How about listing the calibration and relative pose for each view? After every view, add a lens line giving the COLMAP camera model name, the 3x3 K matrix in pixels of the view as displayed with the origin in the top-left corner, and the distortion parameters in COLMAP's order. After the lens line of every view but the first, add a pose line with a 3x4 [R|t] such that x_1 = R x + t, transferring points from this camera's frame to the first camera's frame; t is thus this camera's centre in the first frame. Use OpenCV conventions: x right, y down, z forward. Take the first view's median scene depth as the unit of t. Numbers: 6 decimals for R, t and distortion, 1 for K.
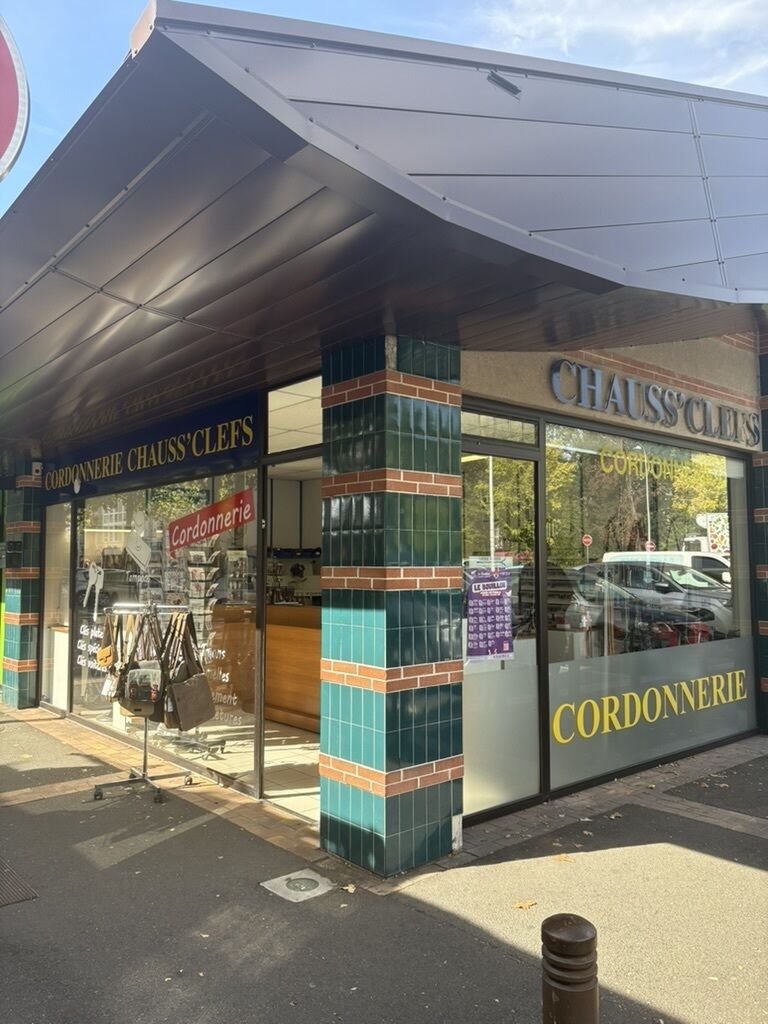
lens RADIAL K [[772.3, 0, 380.7], [0, 772.3, 516.2], [0, 0, 1]] dist [0.010823, -0.007656]
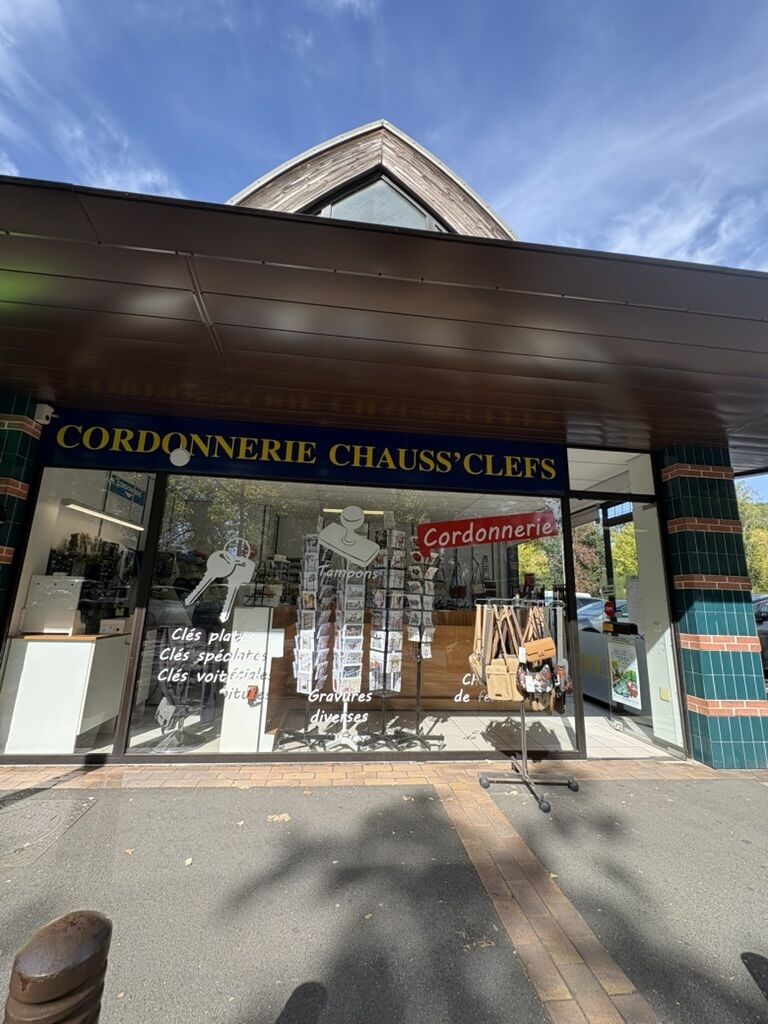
lens RADIAL K [[407.8, 0, 385.4], [0, 407.8, 512.3], [0, 0, 1]] dist [-0.000932, 0.000223]
pose [[0.565524, 0.192660, 0.801913, -0.865959], [-0.086193, 0.980814, -0.174856, 0.109343], [-0.820215, 0.029766, 0.571280, 0.808234]]
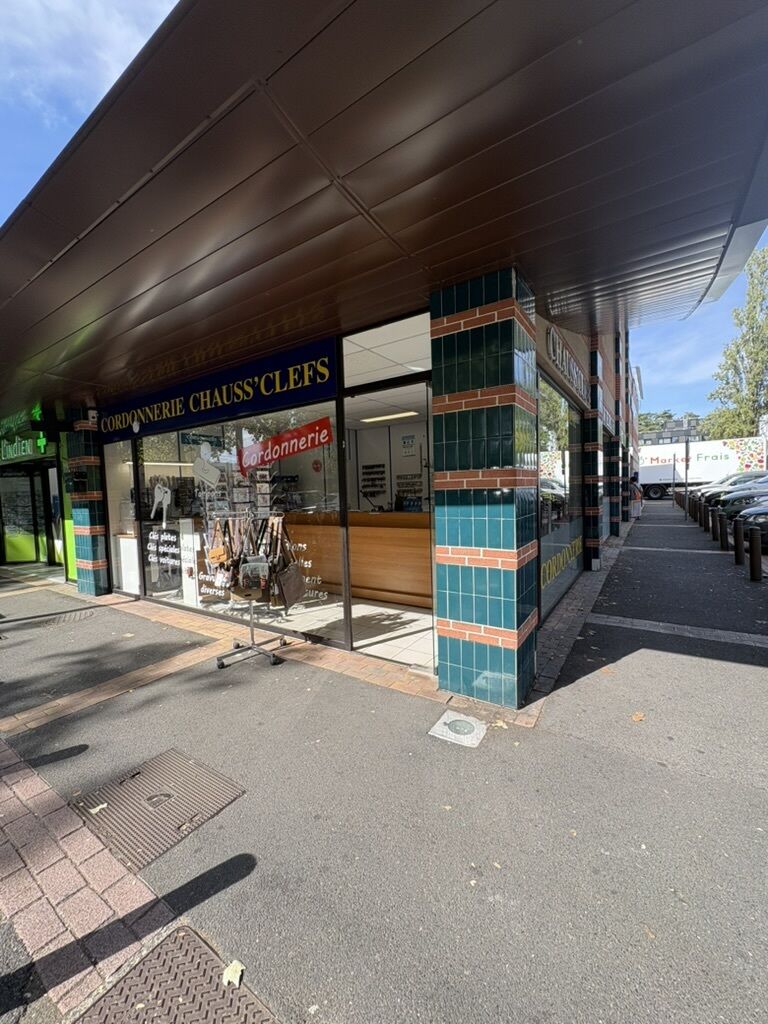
lens RADIAL K [[407.8, 0, 382.5], [0, 407.8, 512.1], [0, 0, 1]] dist [-0.000932, 0.000223]
pose [[0.963154, -0.045863, 0.265012, -0.258157], [0.014451, 0.992755, 0.119288, 0.039025], [-0.268563, -0.111063, 0.956838, 0.308045]]
